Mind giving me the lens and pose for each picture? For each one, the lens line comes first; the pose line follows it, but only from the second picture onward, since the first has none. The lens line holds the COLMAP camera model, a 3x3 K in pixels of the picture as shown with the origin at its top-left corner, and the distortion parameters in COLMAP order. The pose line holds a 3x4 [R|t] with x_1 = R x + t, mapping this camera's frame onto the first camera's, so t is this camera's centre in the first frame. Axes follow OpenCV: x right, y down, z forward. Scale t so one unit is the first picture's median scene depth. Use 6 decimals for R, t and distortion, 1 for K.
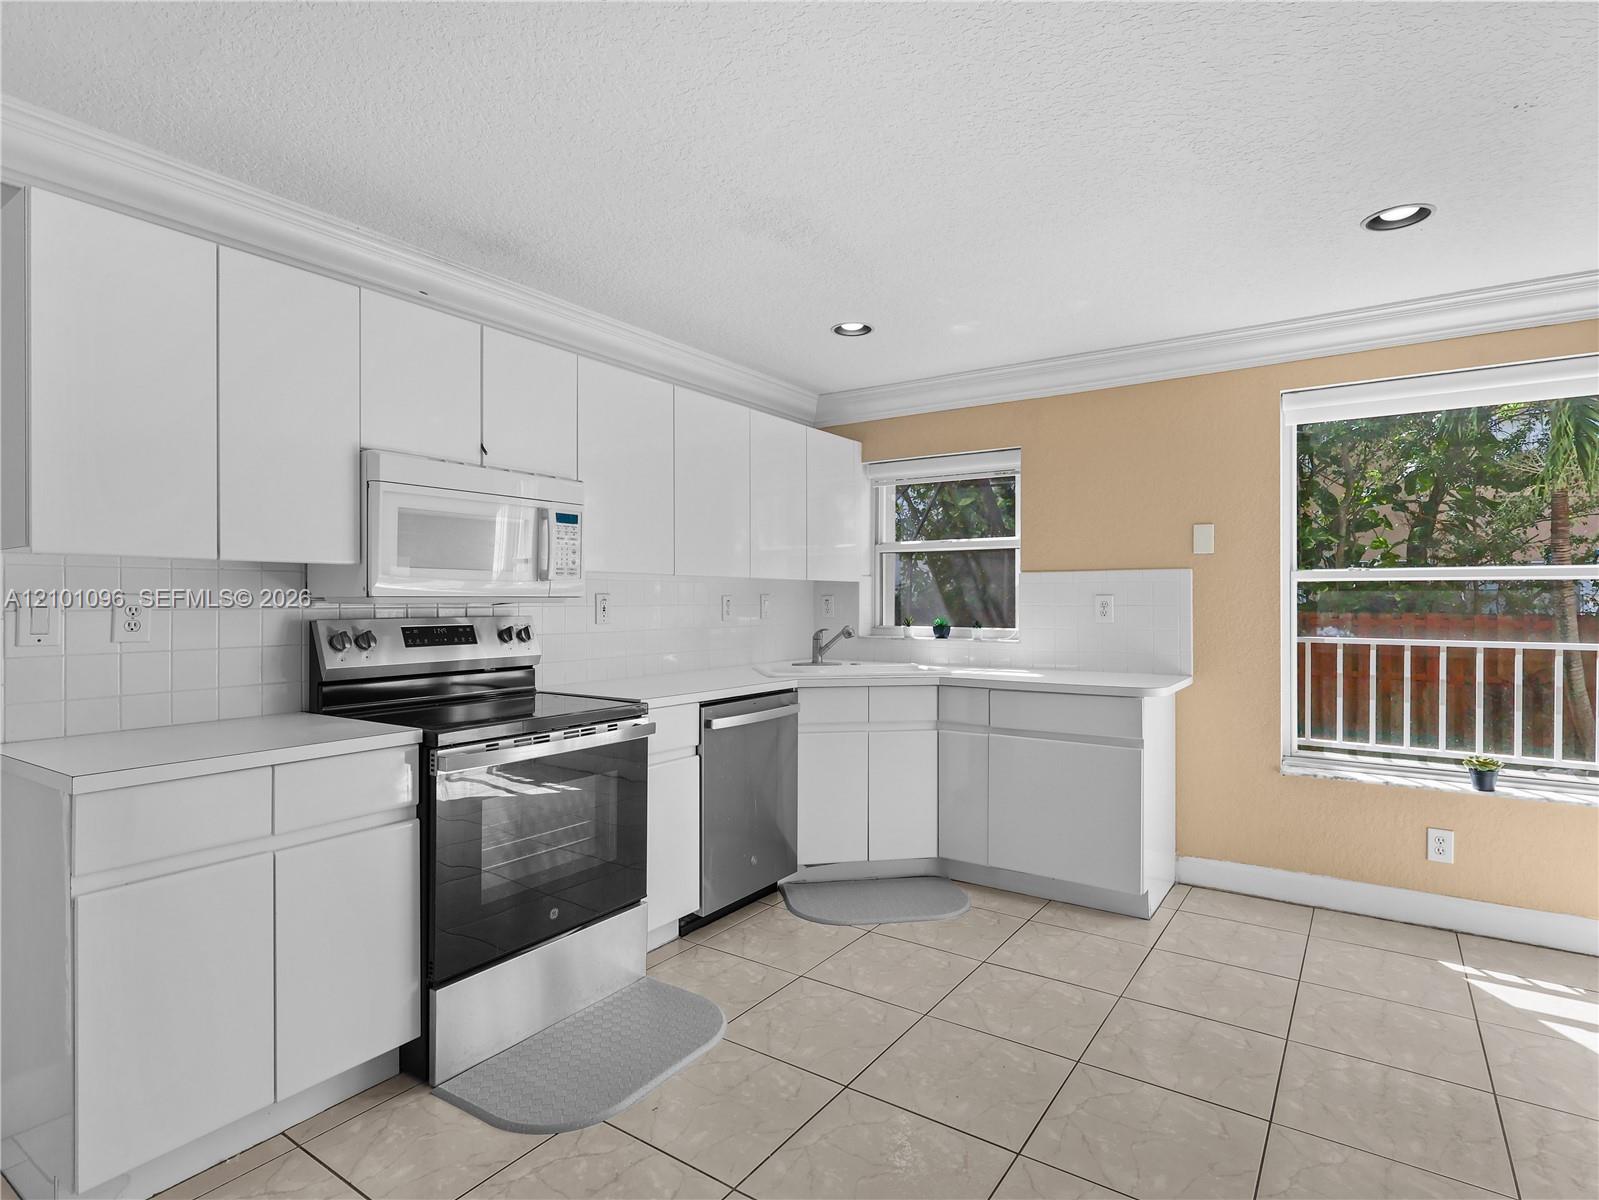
lens RADIAL K [[850.4, 0, 798.6], [0, 850.4, 594.6], [0, 0, 1]] dist [-0.000666, 0.001671]
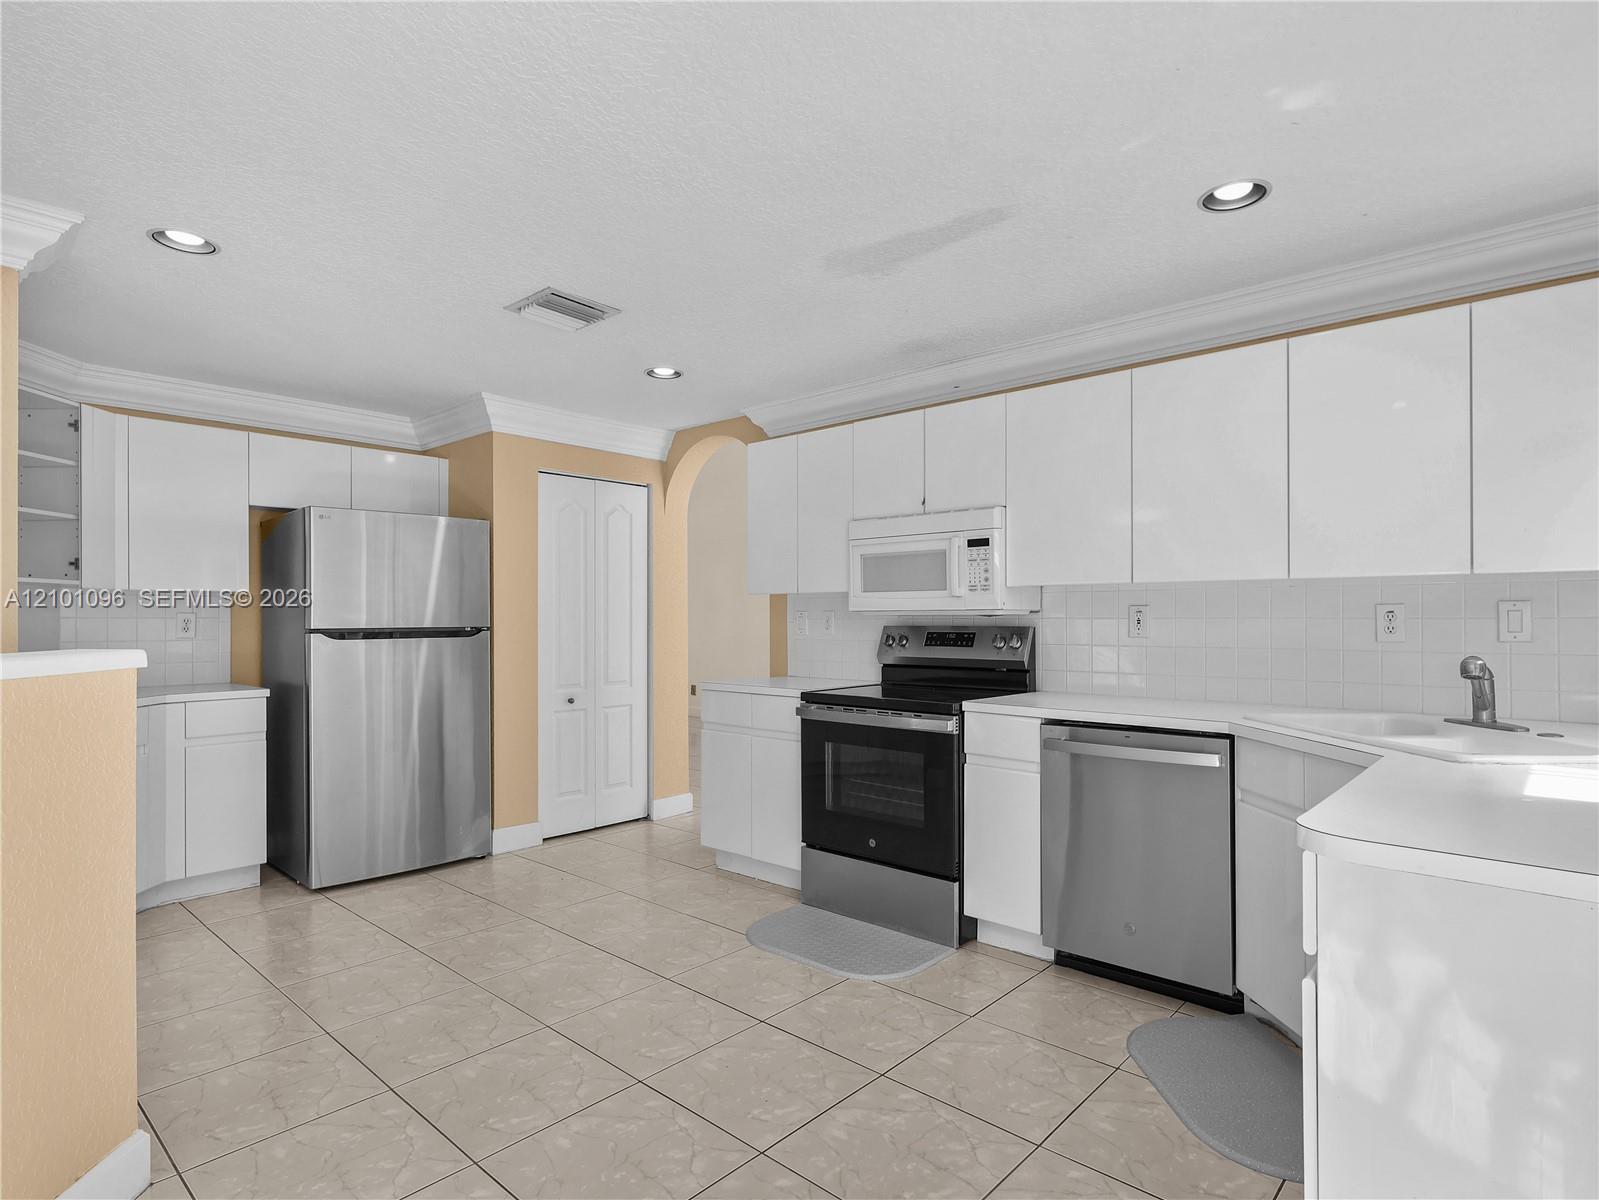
lens RADIAL K [[850.4, 0, 792.3], [0, 850.4, 610.4], [0, 0, 1]] dist [-0.000666, 0.001671]
pose [[-0.141293, -0.009360, -0.989924, 0.802024], [0.006507, 0.999925, -0.010383, 0.012166], [0.989946, -0.007909, -0.141221, 0.793046]]
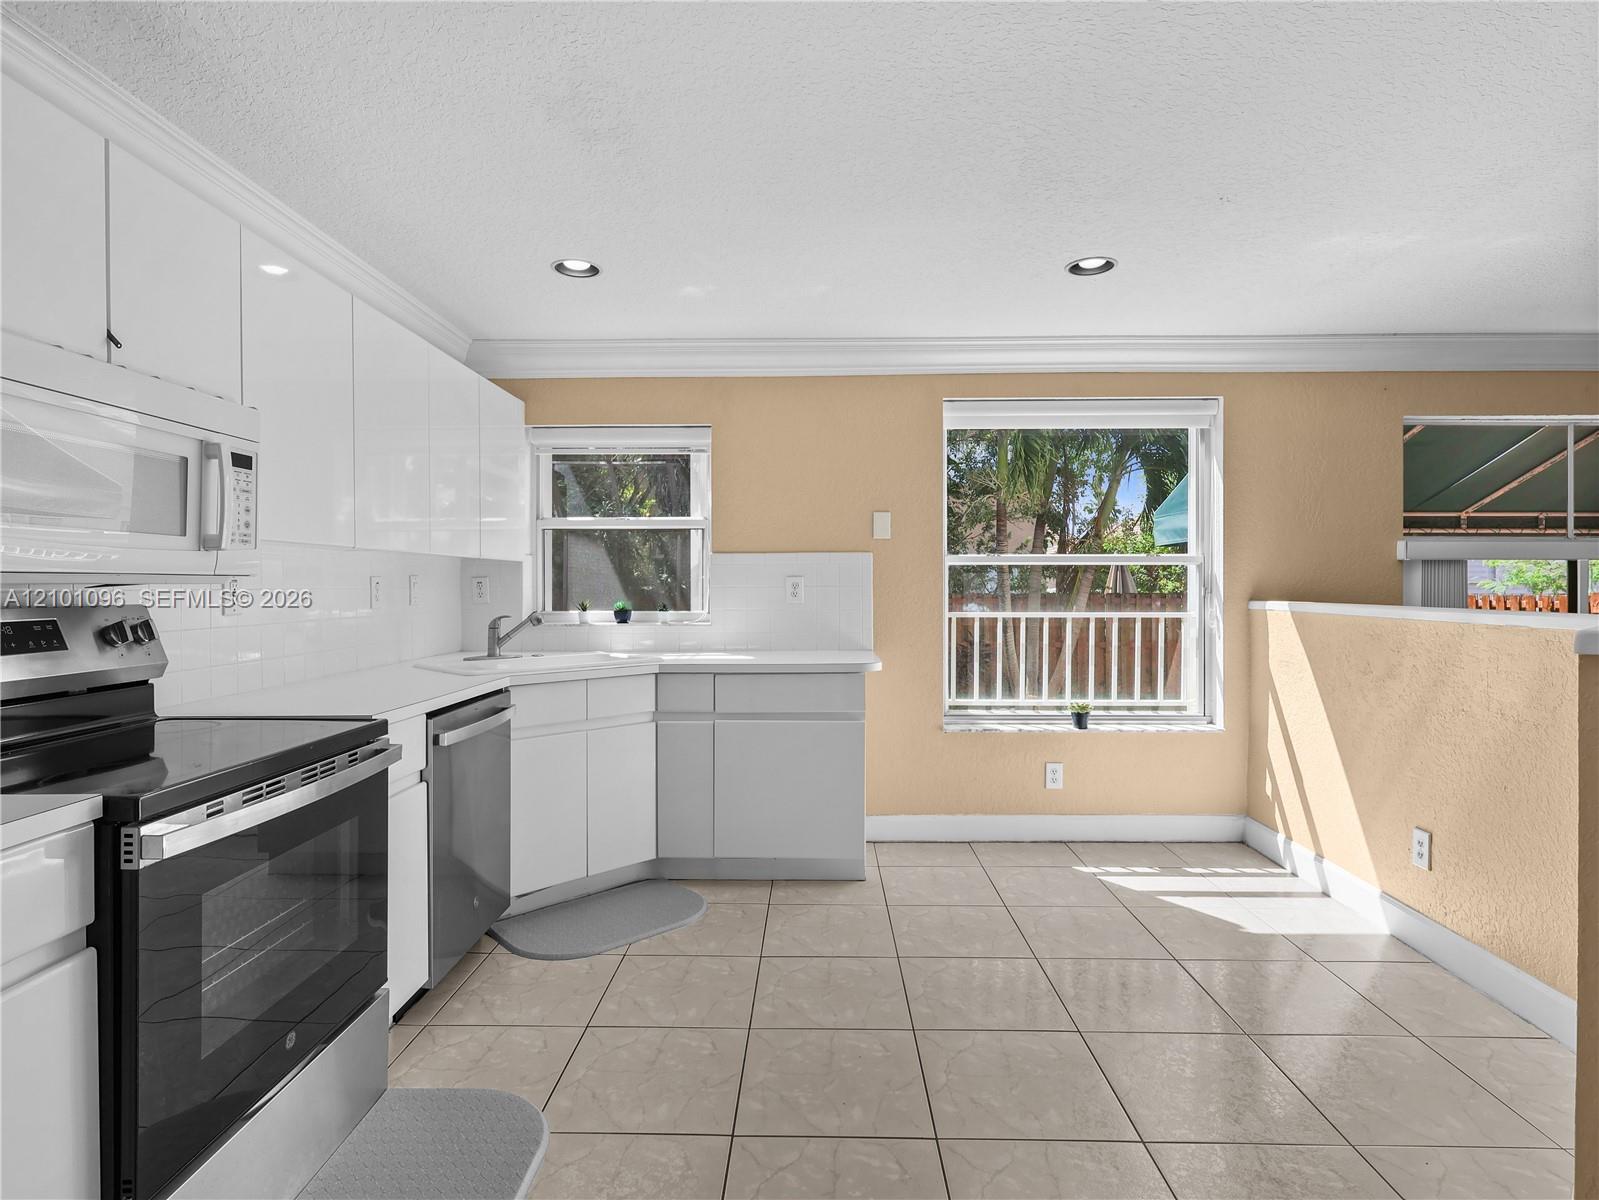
lens RADIAL K [[850.4, 0, 806.5], [0, 850.4, 587.5], [0, 0, 1]] dist [-0.000666, 0.001671]
pose [[0.831714, -0.004722, 0.555185, -0.237621], [-0.000823, 0.999952, 0.009738, 0.004562], [-0.555204, -0.008556, 0.831670, 0.154529]]
